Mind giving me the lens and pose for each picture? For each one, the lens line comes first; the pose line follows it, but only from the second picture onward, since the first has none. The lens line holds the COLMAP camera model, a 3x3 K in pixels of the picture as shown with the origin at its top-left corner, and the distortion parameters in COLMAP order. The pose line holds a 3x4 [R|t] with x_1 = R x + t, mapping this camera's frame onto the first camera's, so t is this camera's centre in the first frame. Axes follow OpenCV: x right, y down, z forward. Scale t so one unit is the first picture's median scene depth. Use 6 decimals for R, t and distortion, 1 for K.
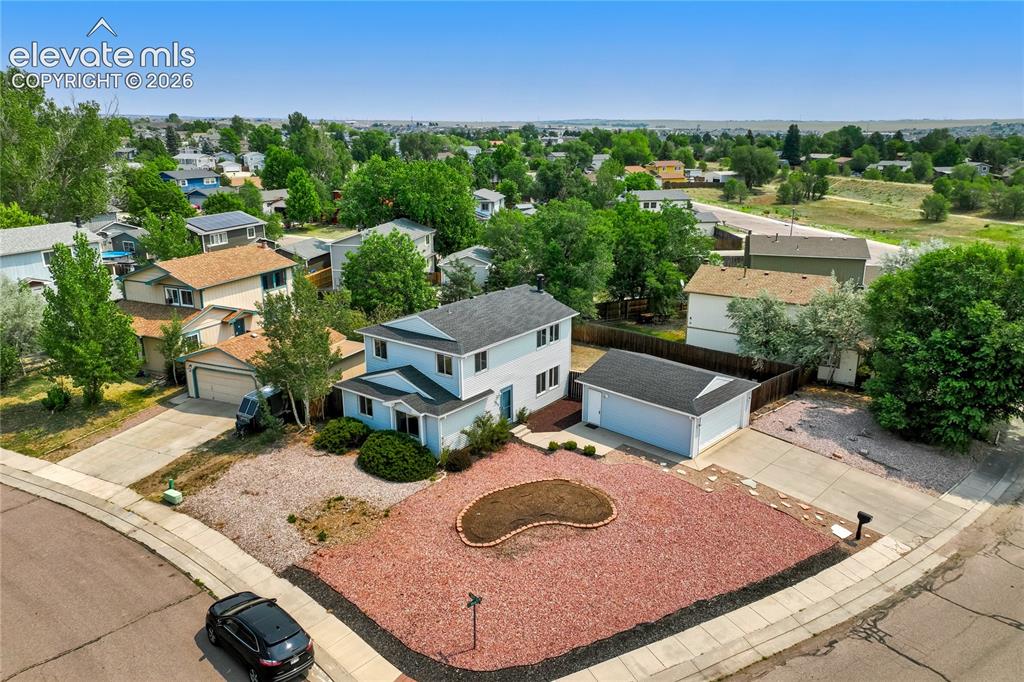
lens RADIAL K [[719.8, 0, 516.0], [0, 719.8, 338.6], [0, 0, 1]] dist [0.008421, 0.007485]
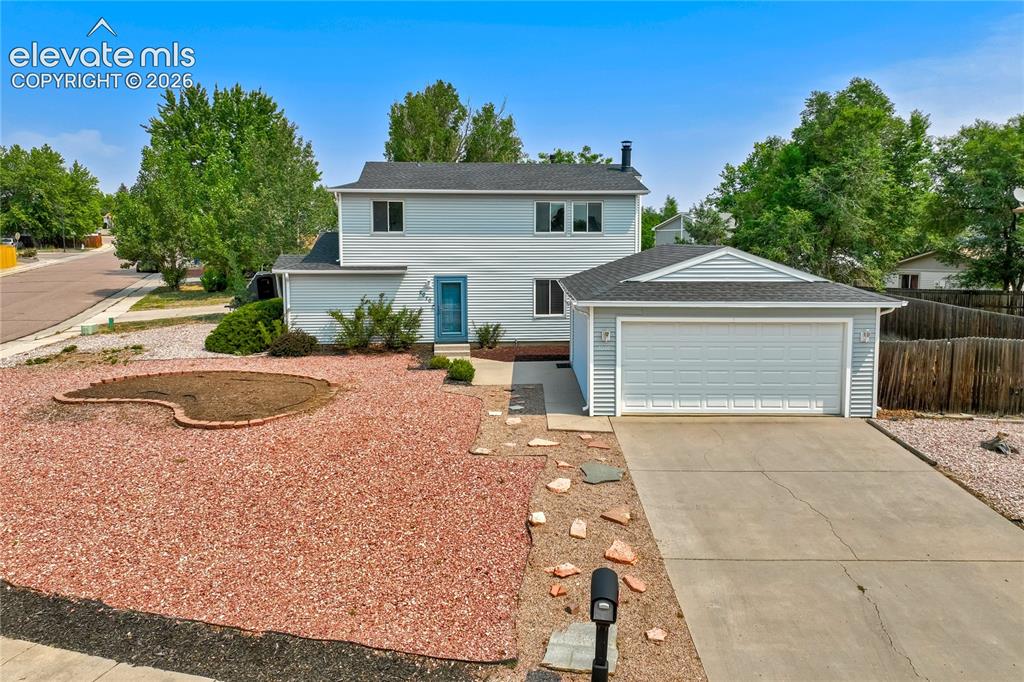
lens RADIAL K [[722.0, 0, 516.1], [0, 722.0, 309.0], [0, 0, 1]] dist [0.009421, 0.005956]
pose [[0.679369, 0.068689, -0.730575, 0.485246], [-0.204480, 0.973894, -0.098583, 0.146737], [0.704731, 0.216362, 0.675678, 0.631243]]
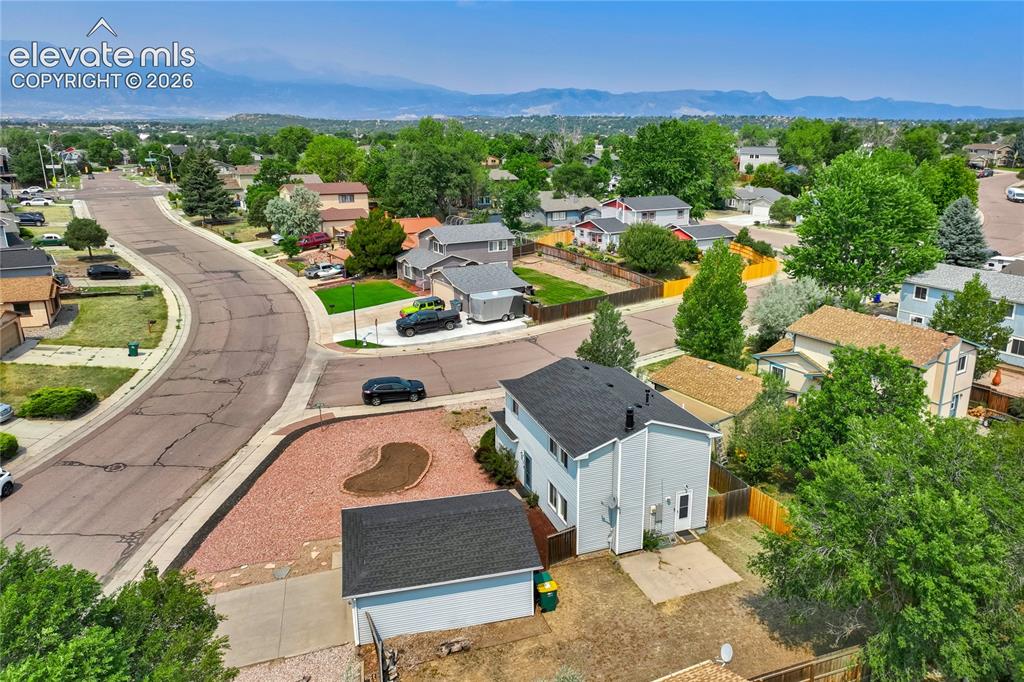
lens RADIAL K [[734.5, 0, 550.8], [0, 734.5, 341.6], [0, 0, 1]] dist [0.012727, 0.002029]
pose [[-0.509073, 0.241704, -0.826090, 0.770829], [-0.260628, 0.871418, 0.415577, -0.497153], [0.820316, 0.426861, -0.380620, 1.353063]]
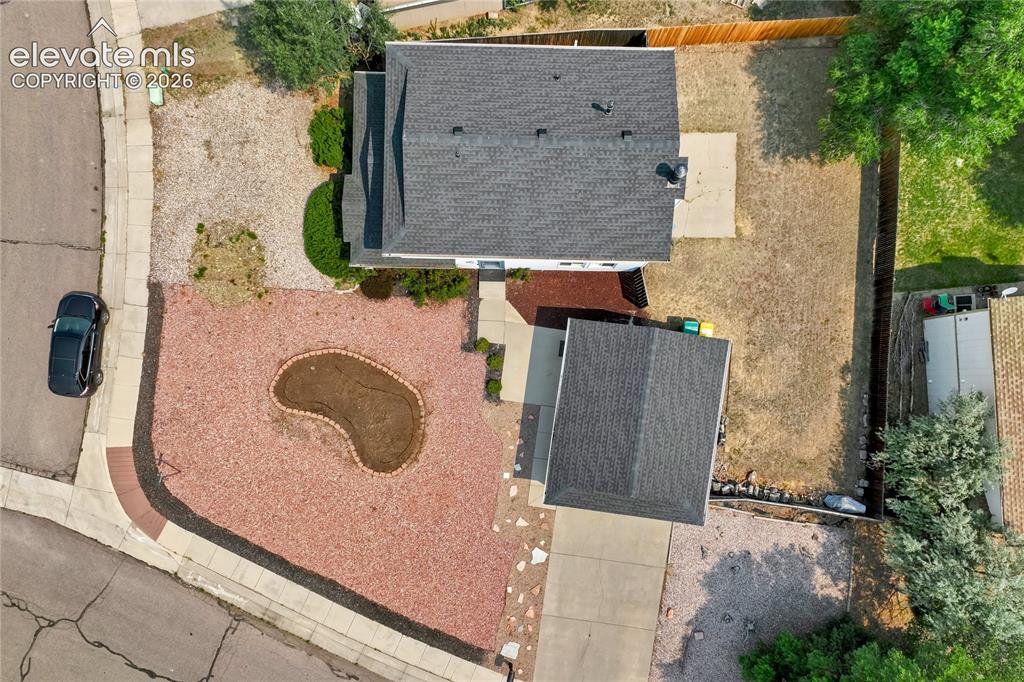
lens RADIAL K [[719.8, 0, 516.0], [0, 719.8, 338.6], [0, 0, 1]] dist [0.008421, 0.007485]
pose [[0.585692, 0.810529, 0.002881, 0.065035], [-0.233572, 0.165374, 0.958173, -0.656307], [0.776150, -0.561867, 0.286175, 0.766730]]
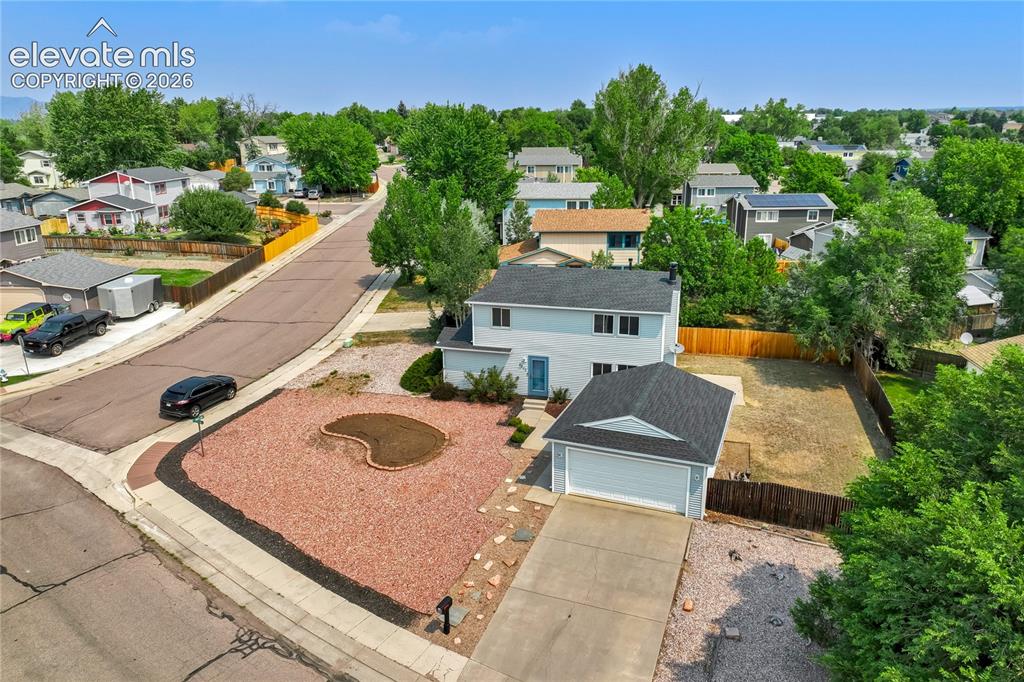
lens RADIAL K [[719.8, 0, 516.0], [0, 719.8, 338.6], [0, 0, 1]] dist [0.008421, 0.007485]
pose [[0.383163, 0.261076, -0.886017, 0.840850], [-0.255402, 0.951772, 0.170002, -0.114632], [0.887669, 0.161152, 0.431363, 0.553099]]
